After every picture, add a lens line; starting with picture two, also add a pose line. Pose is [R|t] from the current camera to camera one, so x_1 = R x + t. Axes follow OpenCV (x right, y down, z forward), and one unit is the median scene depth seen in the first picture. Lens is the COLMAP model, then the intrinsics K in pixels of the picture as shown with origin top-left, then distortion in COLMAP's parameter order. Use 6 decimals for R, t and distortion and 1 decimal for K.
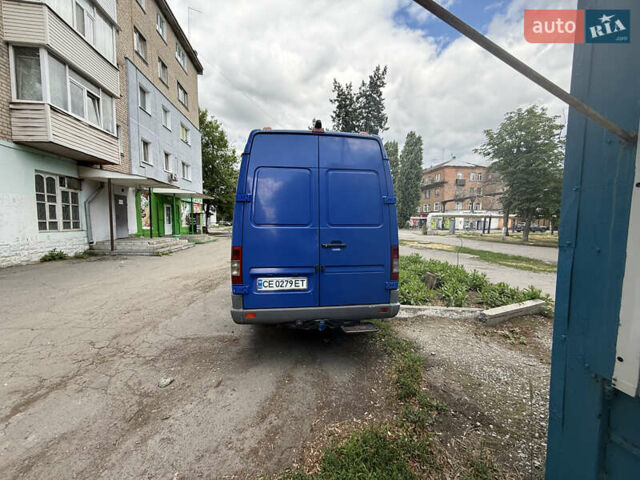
lens RADIAL K [[253.4, 0, 320.0], [0, 253.4, 240.0], [0, 0, 1]] dist [0.001240, 0.000025]
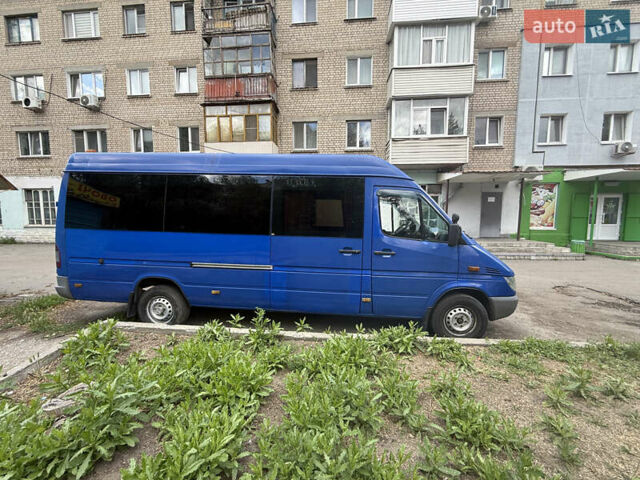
lens RADIAL K [[253.4, 0, 320.0], [0, 253.4, 240.0], [0, 0, 1]] dist [0.001240, 0.000025]
pose [[-0.215872, 0.075587, -0.973492, 0.280126], [-0.074327, 0.992834, 0.093571, -0.039742], [0.973589, 0.092556, -0.208707, 0.580807]]
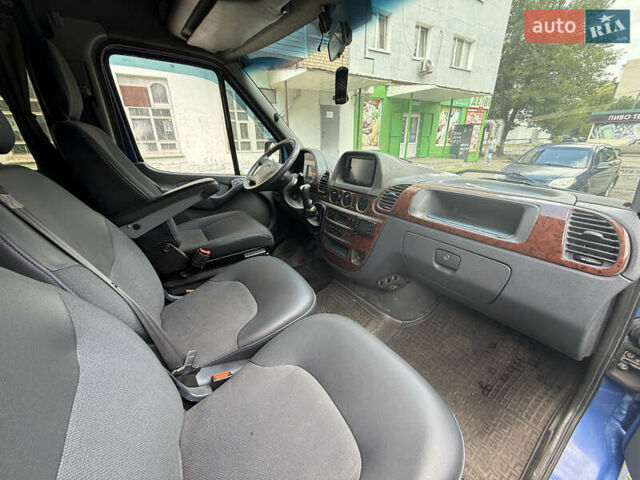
lens RADIAL K [[253.4, 0, 320.0], [0, 253.4, 240.0], [0, 0, 1]] dist [0.001240, 0.000025]
pose [[0.421817, 0.324383, -0.846668, 0.017553], [-0.051706, 0.940897, 0.334724, -0.041237], [0.905206, -0.097414, 0.413658, 0.588204]]
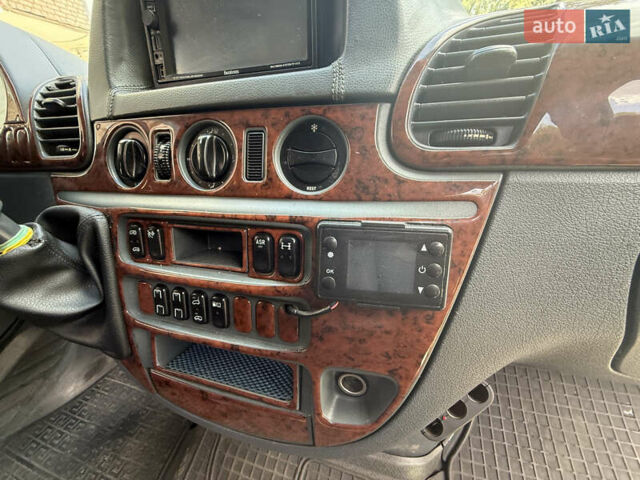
lens RADIAL K [[253.4, 0, 320.0], [0, 253.4, 240.0], [0, 0, 1]] dist [0.001240, 0.000025]
pose [[0.908897, 0.117495, -0.400127, -0.037437], [0.023912, 0.943226, 0.331288, -0.026723], [0.416335, -0.310675, 0.854486, 0.617668]]
